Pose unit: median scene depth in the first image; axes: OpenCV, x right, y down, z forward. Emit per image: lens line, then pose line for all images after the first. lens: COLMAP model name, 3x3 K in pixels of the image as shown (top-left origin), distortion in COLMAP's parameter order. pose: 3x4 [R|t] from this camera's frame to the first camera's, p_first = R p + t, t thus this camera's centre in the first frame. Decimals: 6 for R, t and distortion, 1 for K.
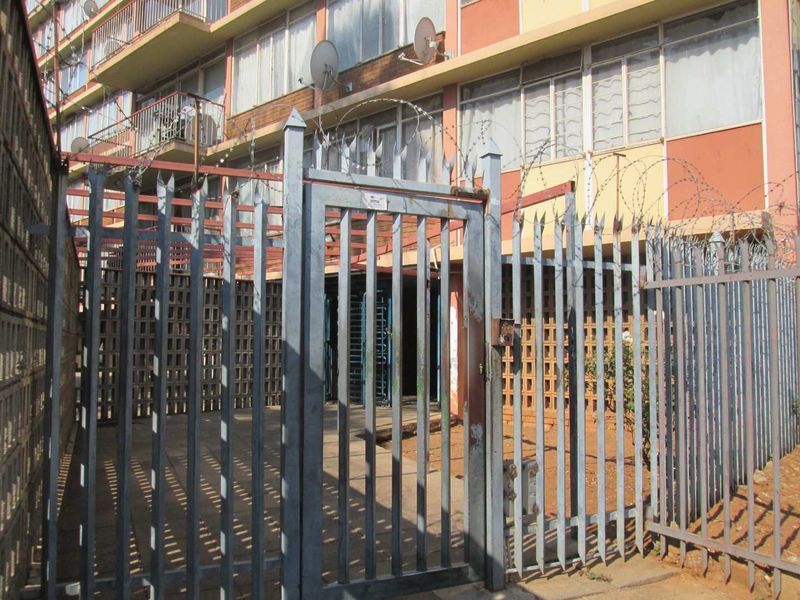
lens RADIAL K [[661.6, 0, 400.0], [0, 661.6, 300.0], [0, 0, 1]] dist [-0.056495, 0.028625]
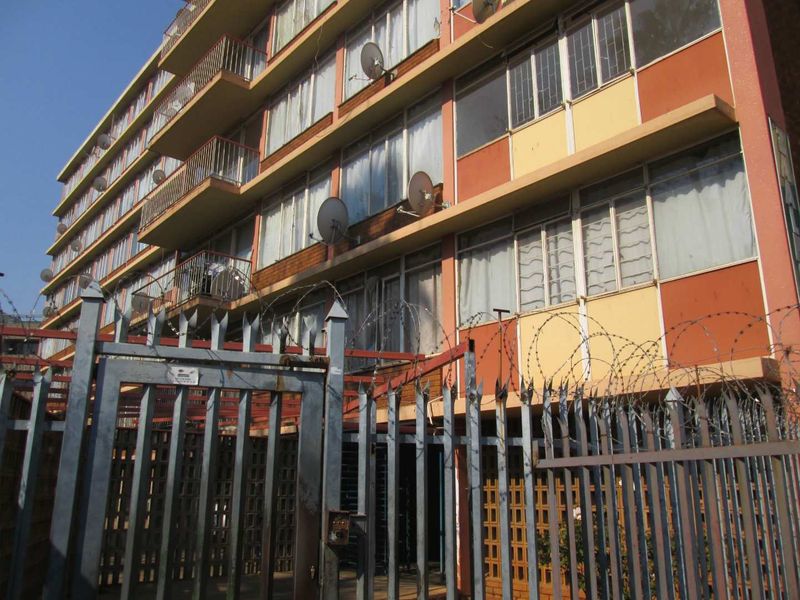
lens RADIAL K [[661.6, 0, 400.0], [0, 661.6, 300.0], [0, 0, 1]] dist [-0.056495, 0.028625]
pose [[0.993245, -0.030992, -0.111821, 0.129310], [0.006324, 0.976698, -0.214526, -0.020434], [0.115864, 0.212369, 0.970296, 0.053519]]
